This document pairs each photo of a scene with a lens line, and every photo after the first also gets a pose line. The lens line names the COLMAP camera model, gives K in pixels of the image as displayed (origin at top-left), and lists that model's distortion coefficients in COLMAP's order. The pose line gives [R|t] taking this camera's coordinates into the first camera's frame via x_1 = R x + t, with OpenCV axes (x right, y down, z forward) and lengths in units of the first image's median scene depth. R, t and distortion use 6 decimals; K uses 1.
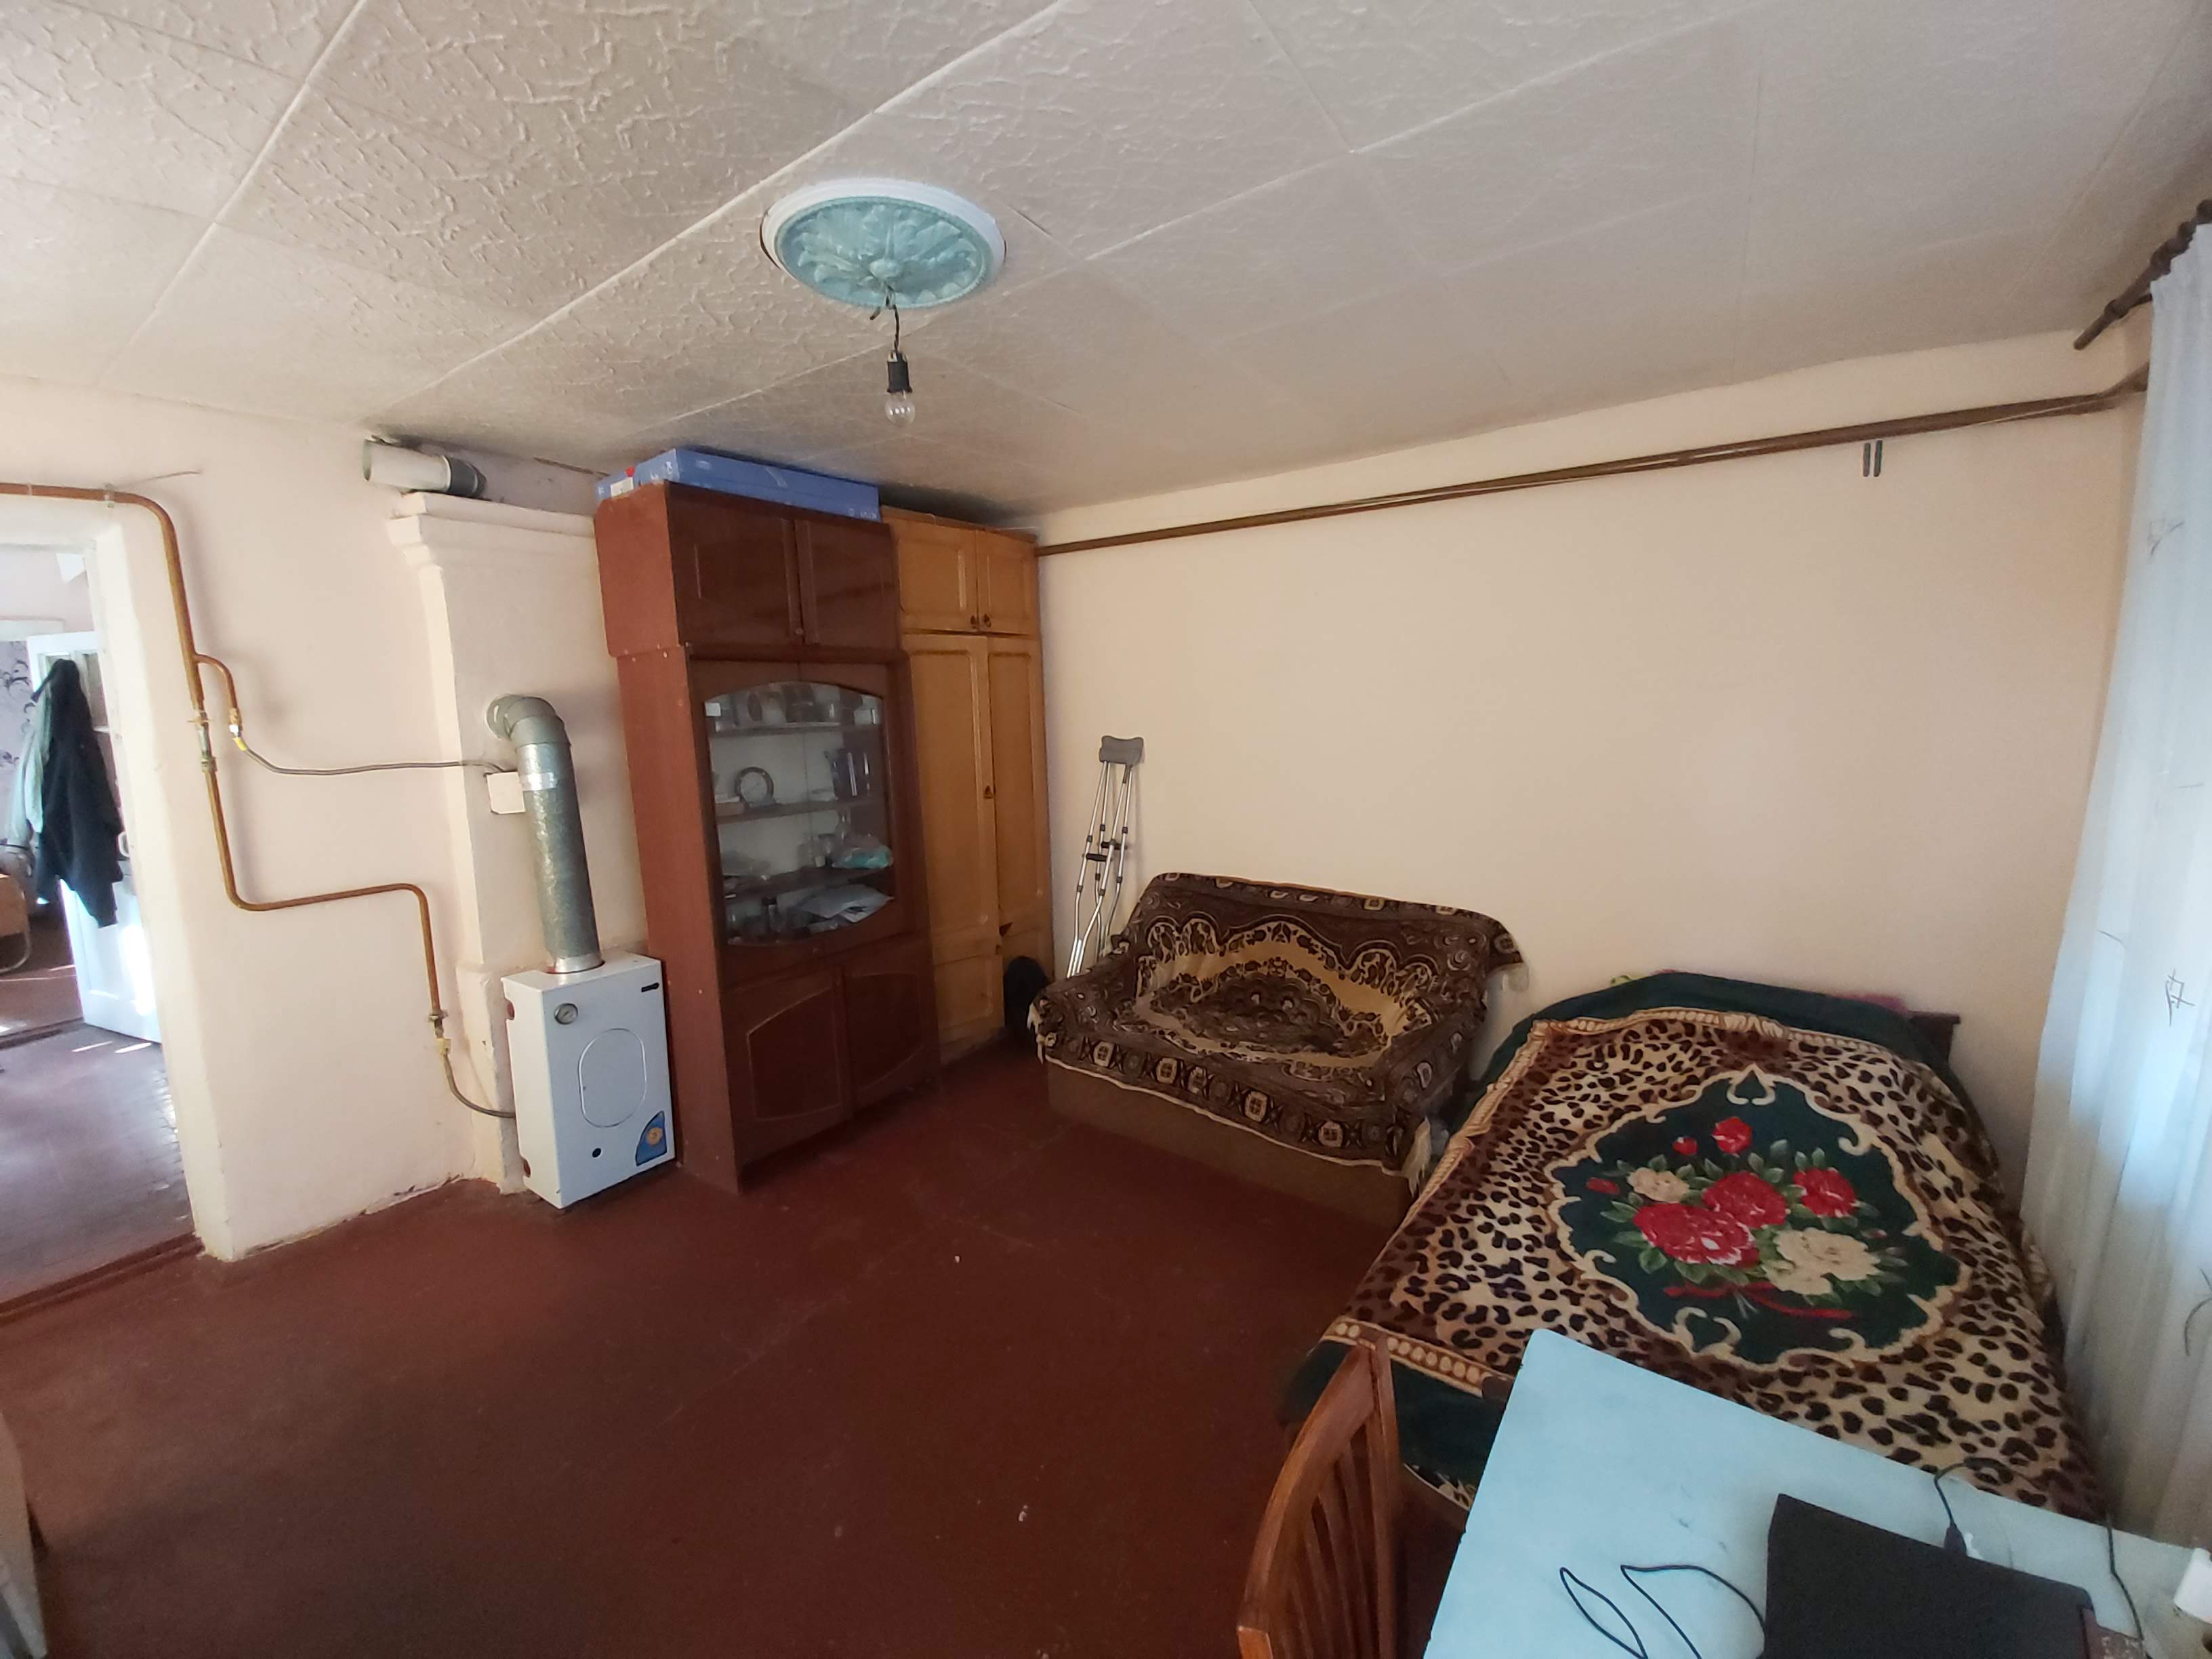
lens RADIAL K [[878.8, 0, 1082.4], [0, 878.8, 804.1], [0, 0, 1]] dist [0.016560, -0.015421]
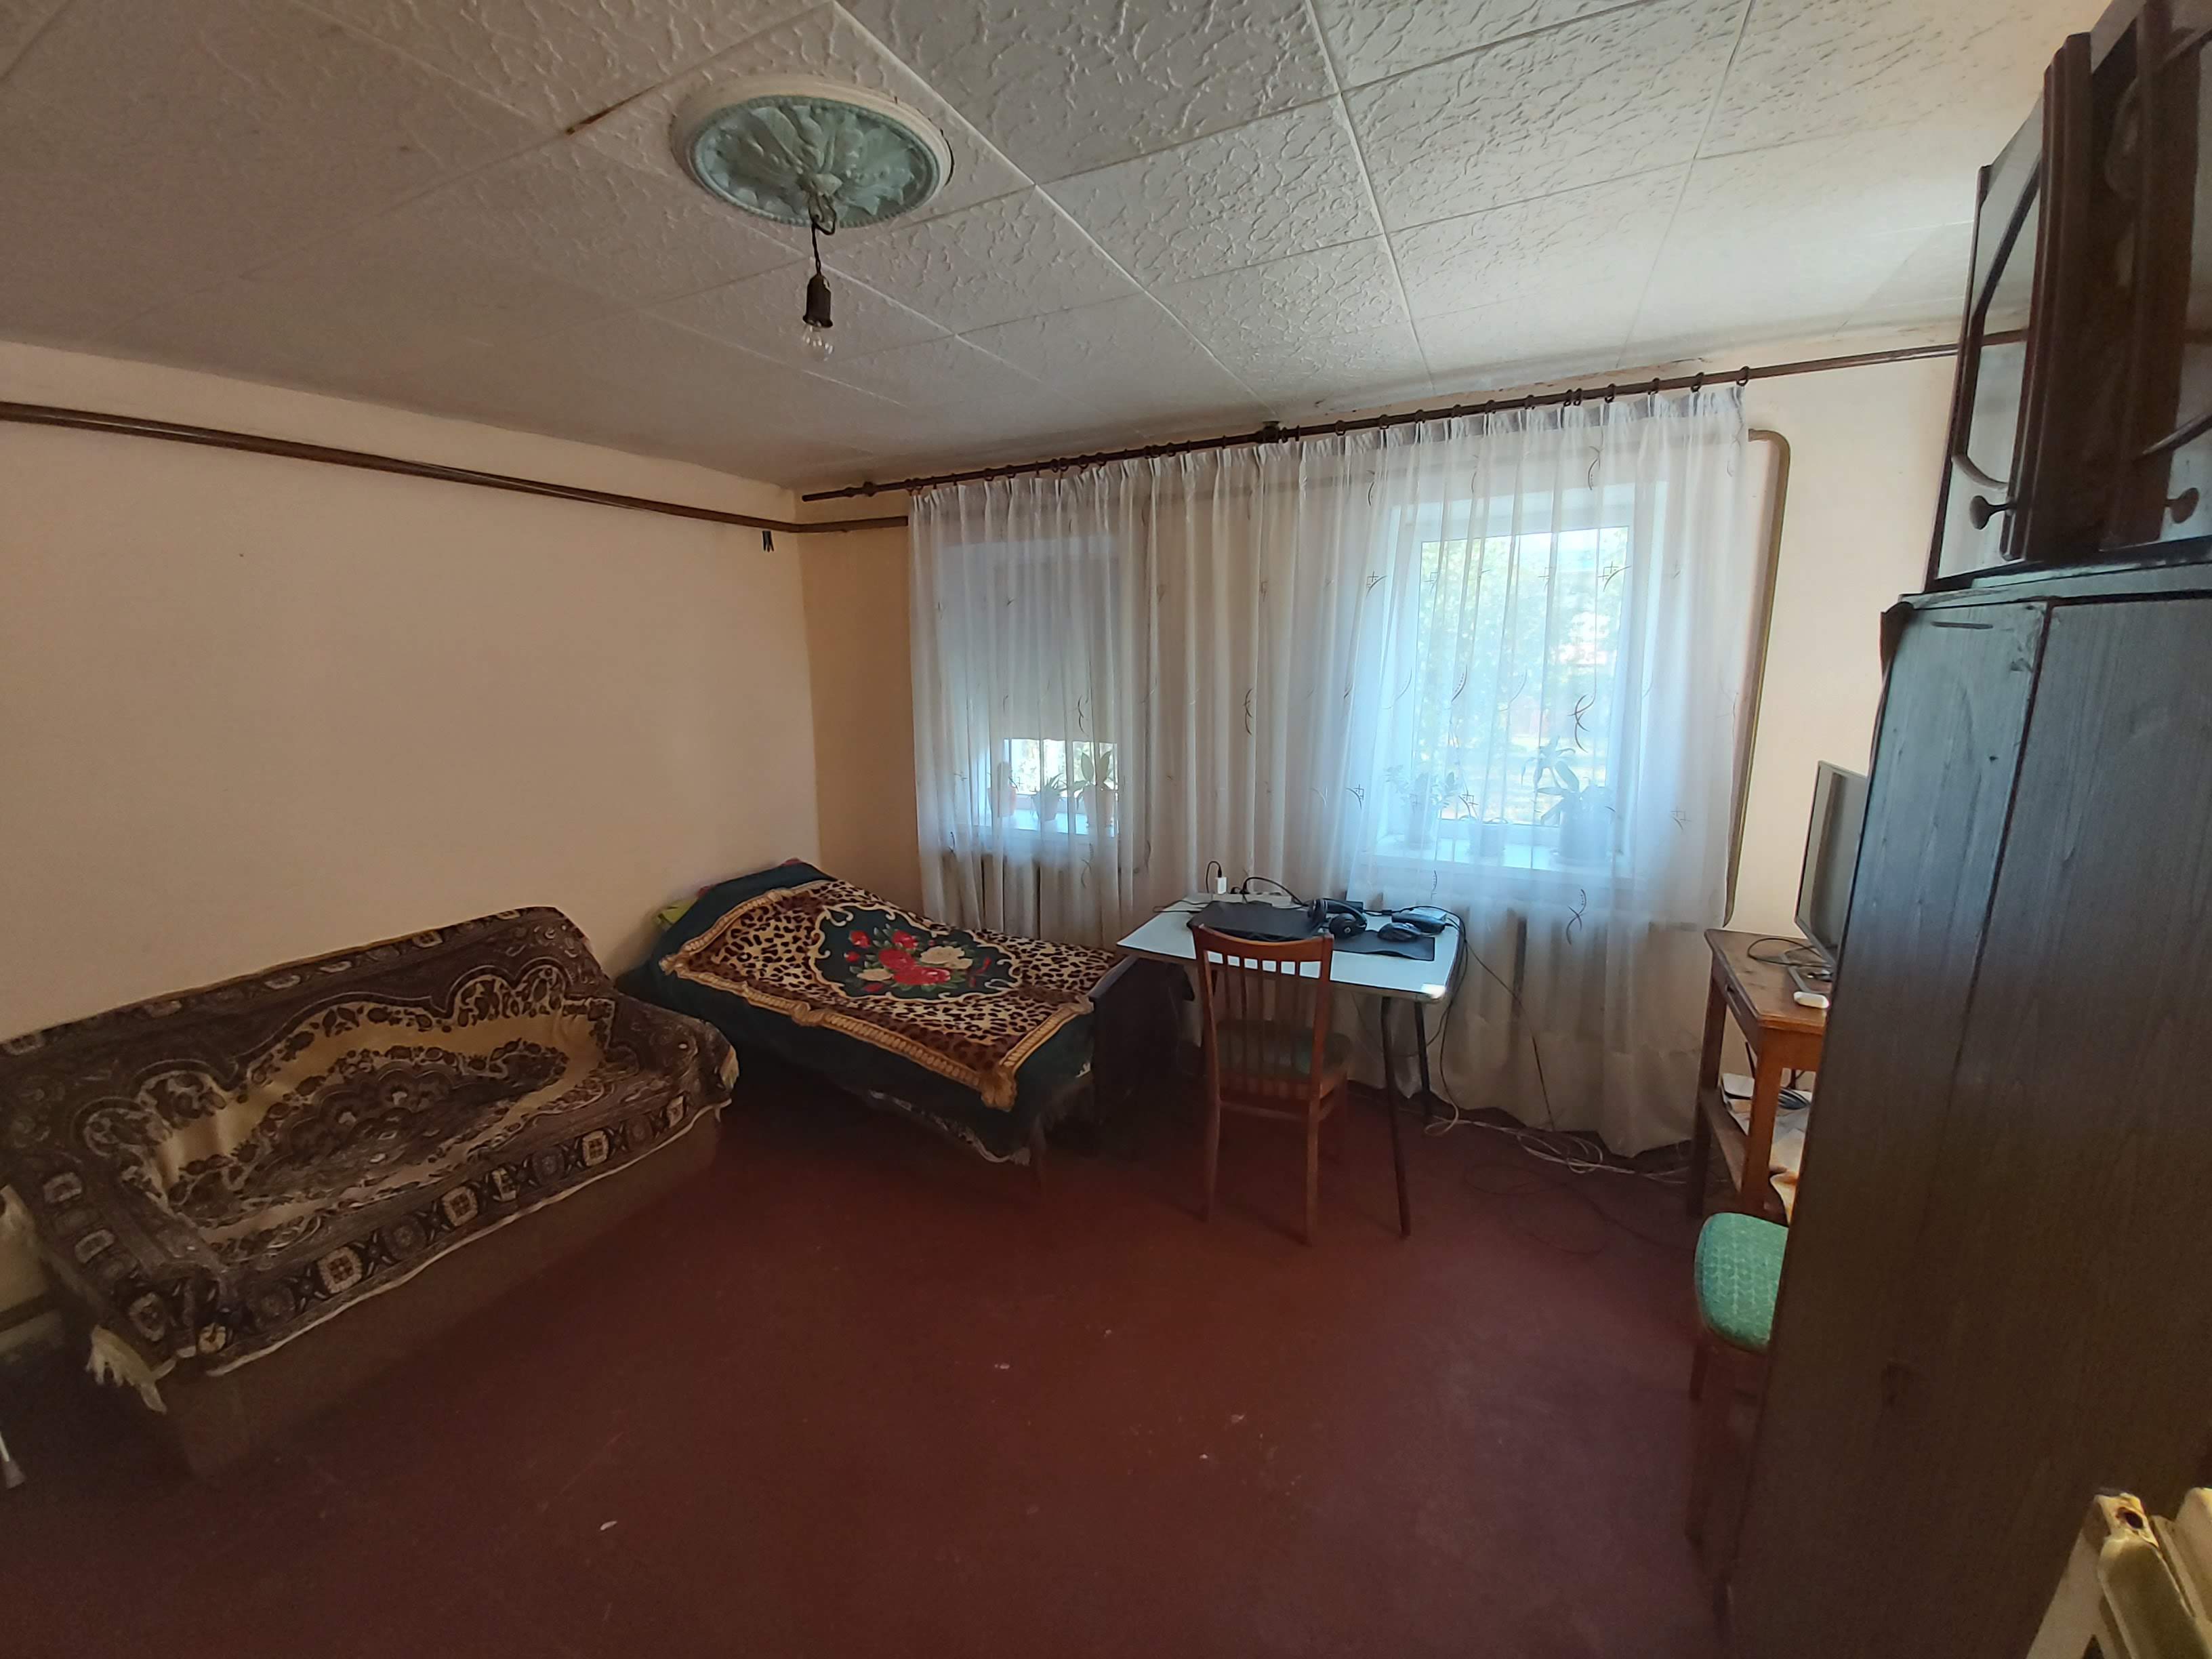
lens RADIAL K [[878.8, 0, 1082.4], [0, 878.8, 804.1], [0, 0, 1]] dist [0.016560, -0.015421]
pose [[-0.171232, -0.132206, 0.976320, -0.813866], [0.162279, 0.973637, 0.160304, -0.065284], [-0.971774, 0.185886, -0.145264, 0.675219]]
